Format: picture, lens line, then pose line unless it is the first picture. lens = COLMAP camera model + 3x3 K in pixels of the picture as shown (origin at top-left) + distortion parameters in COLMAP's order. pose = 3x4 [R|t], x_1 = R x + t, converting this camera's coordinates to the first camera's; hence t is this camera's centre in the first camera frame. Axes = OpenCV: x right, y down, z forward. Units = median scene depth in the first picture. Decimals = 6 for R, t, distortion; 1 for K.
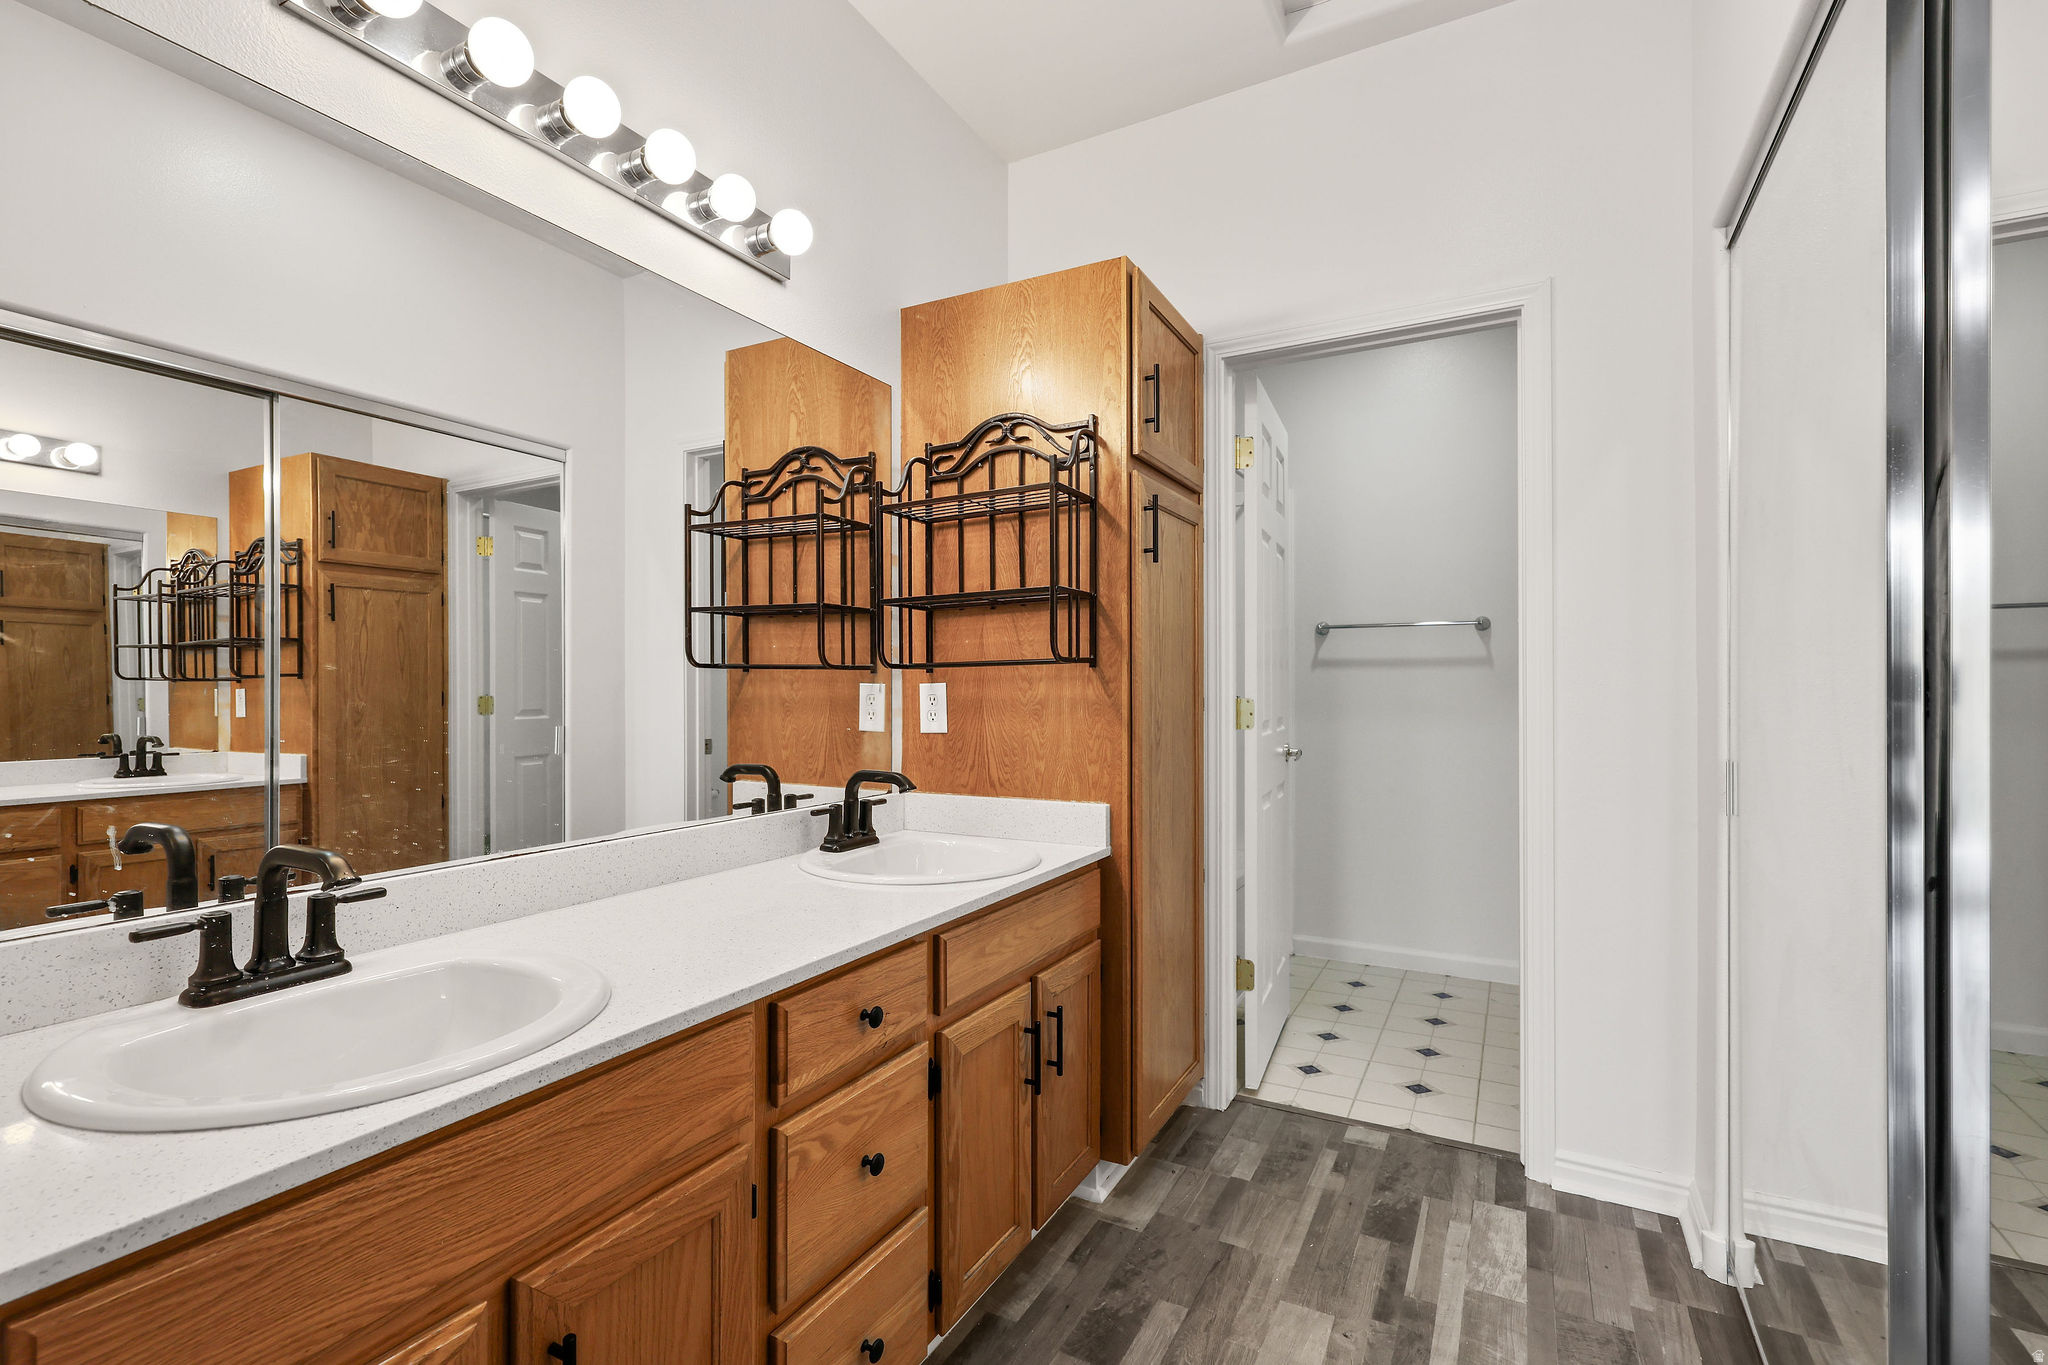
lens RADIAL K [[905.5, 0, 1024.0], [0, 905.5, 682.5], [0, 0, 1]] dist [0.004272, 0.000625]
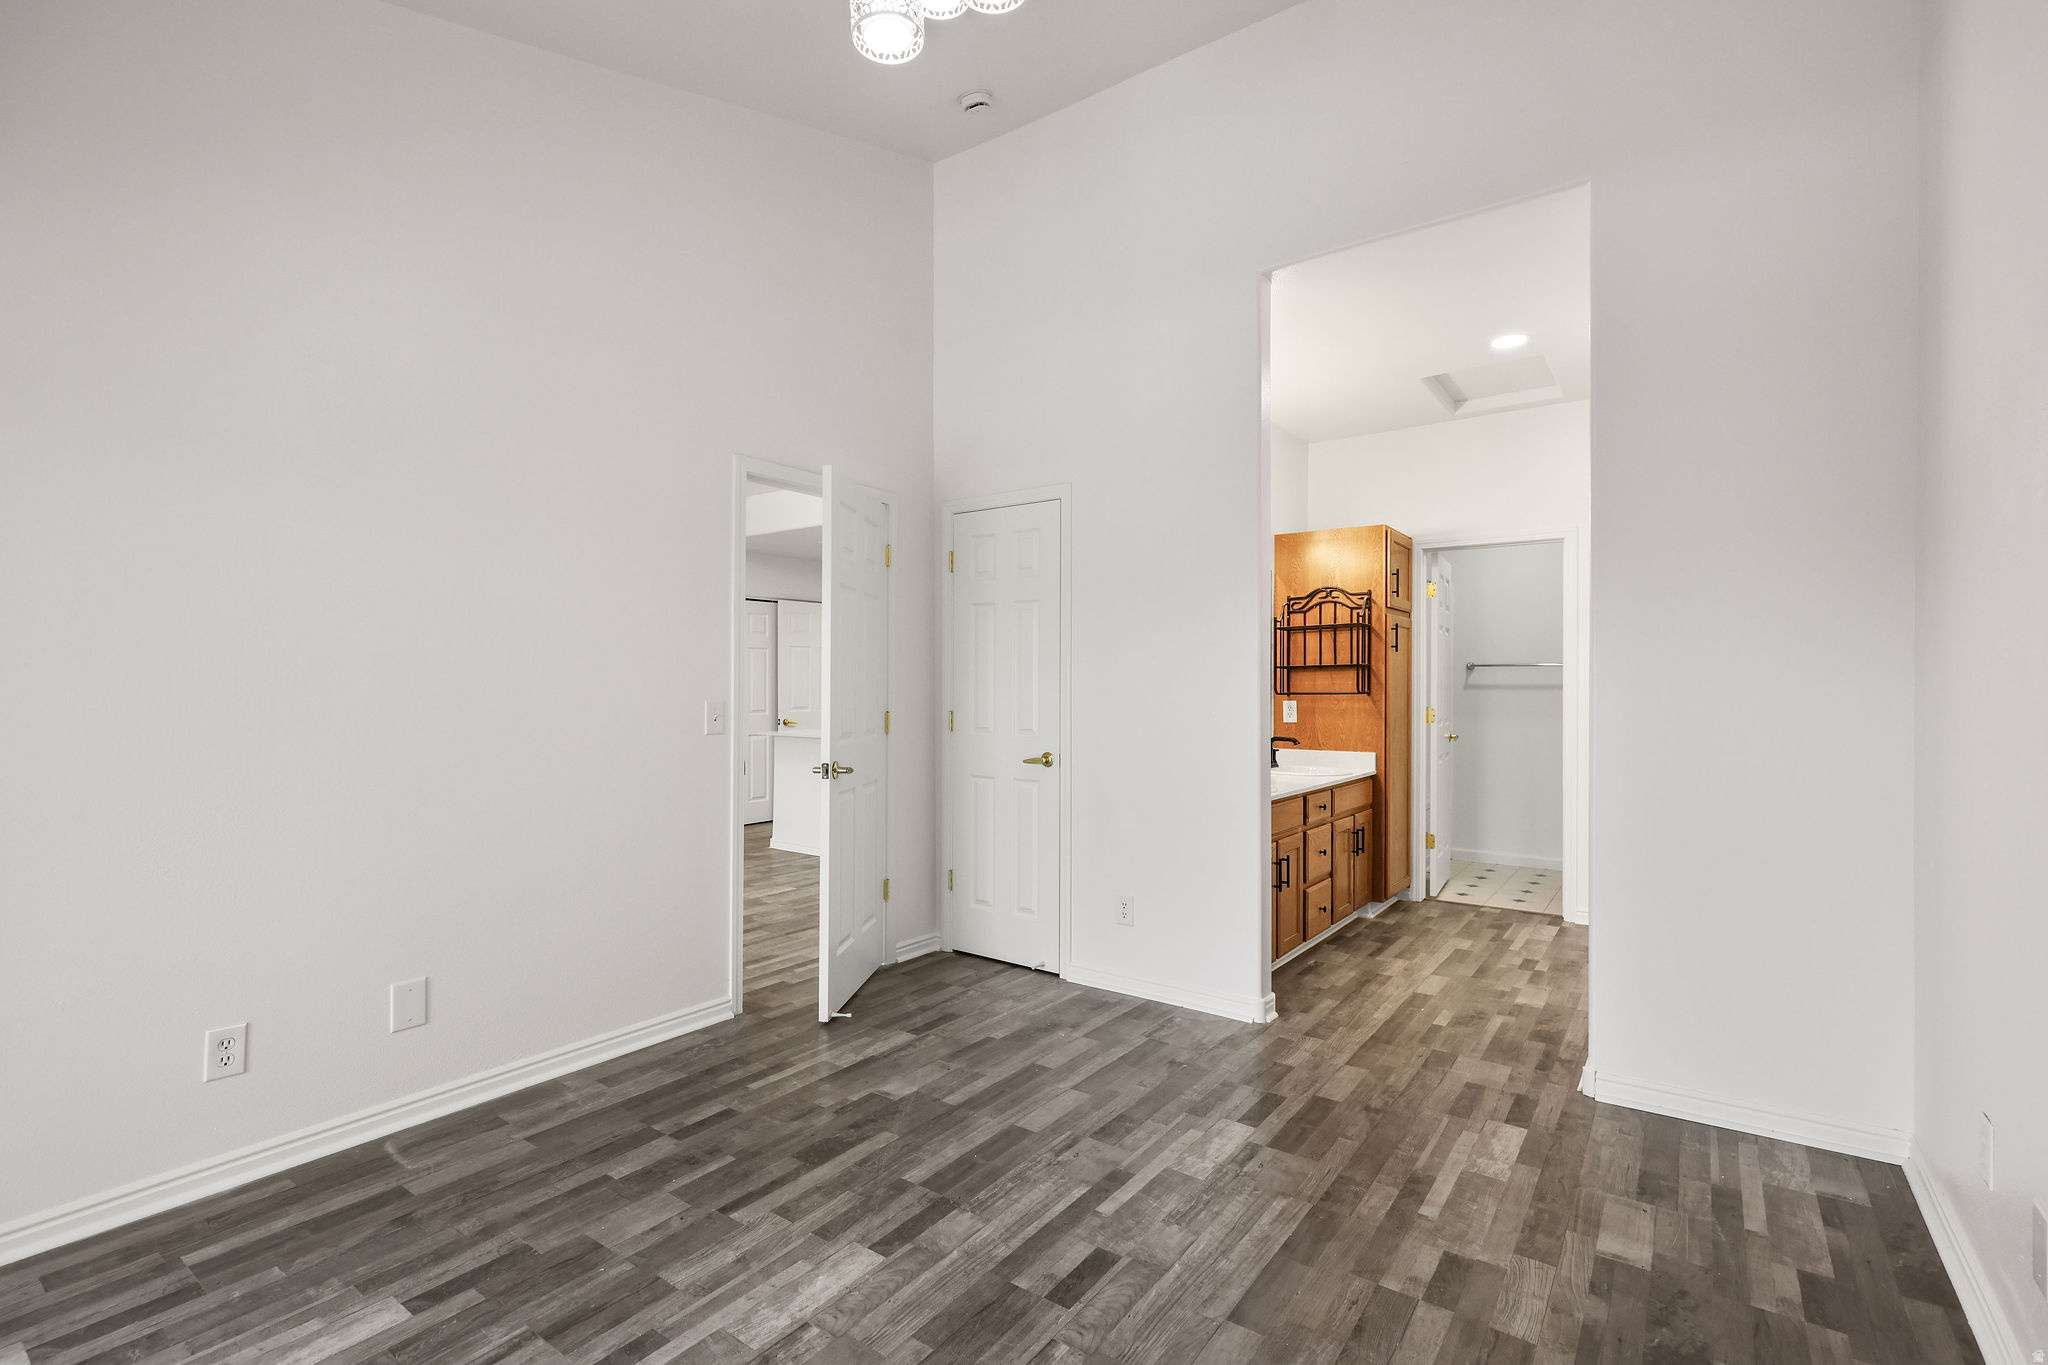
lens RADIAL K [[924.4, 0, 1024.0], [0, 924.4, 682.5], [0, 0, 1]] dist [-0.001175, -0.000189]
pose [[0.991219, 0.004341, -0.132157, -0.480159], [-0.004408, 0.999990, -0.000218, -0.043803], [0.132155, 0.000799, 0.991229, -1.465083]]
